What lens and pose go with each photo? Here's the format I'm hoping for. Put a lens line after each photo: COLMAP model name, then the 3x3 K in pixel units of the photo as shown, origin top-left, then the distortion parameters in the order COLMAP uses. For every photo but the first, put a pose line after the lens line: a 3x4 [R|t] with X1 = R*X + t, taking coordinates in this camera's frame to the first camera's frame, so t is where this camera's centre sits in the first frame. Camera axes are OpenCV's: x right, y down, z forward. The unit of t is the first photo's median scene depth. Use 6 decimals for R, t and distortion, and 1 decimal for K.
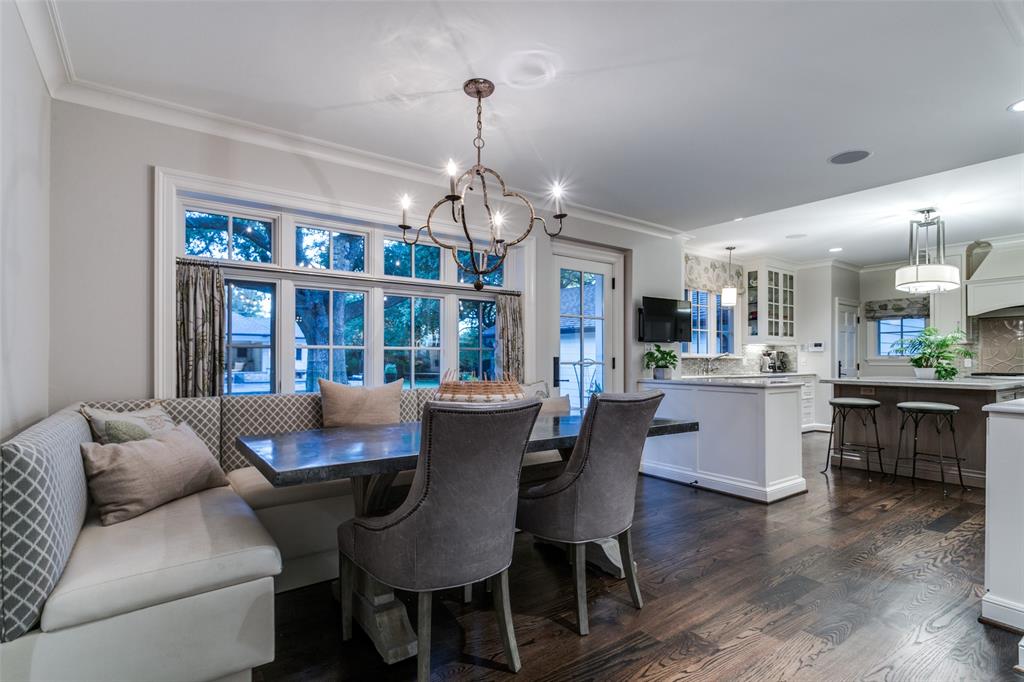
lens RADIAL K [[490.3, 0, 467.0], [0, 490.3, 353.4], [0, 0, 1]] dist [0.000595, 0.000200]
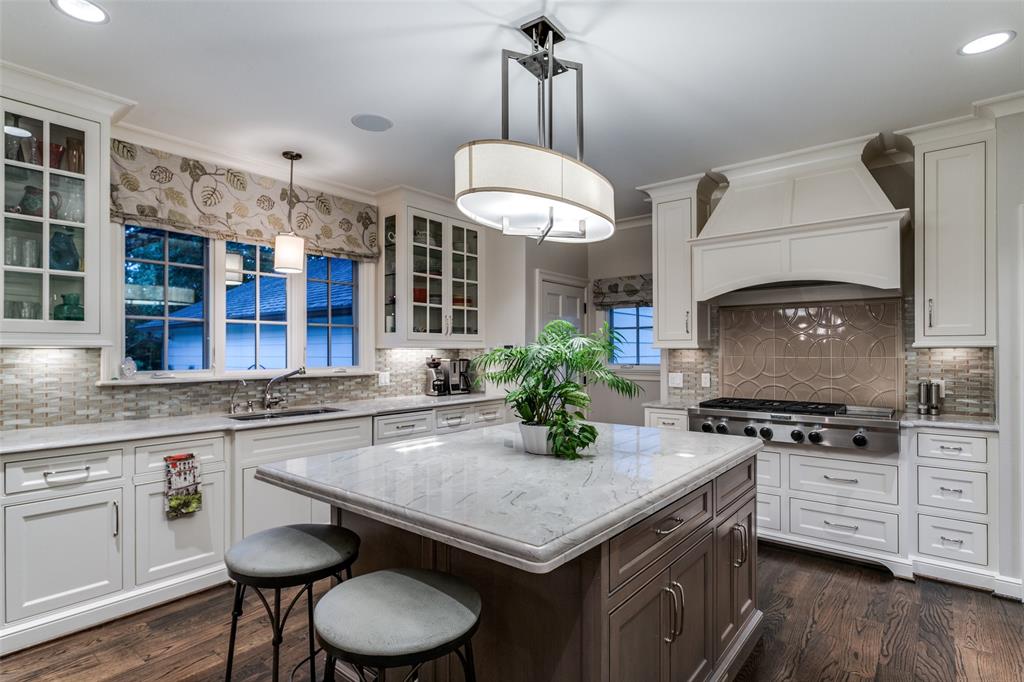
lens RADIAL K [[498.6, 0, 499.7], [0, 498.6, 351.0], [0, 0, 1]] dist [-0.006844, -0.000556]
pose [[0.964420, -0.006927, 0.264286, 0.536391], [0.001454, 0.999780, 0.020902, -0.026534], [-0.264373, -0.019774, 0.964218, 0.412152]]
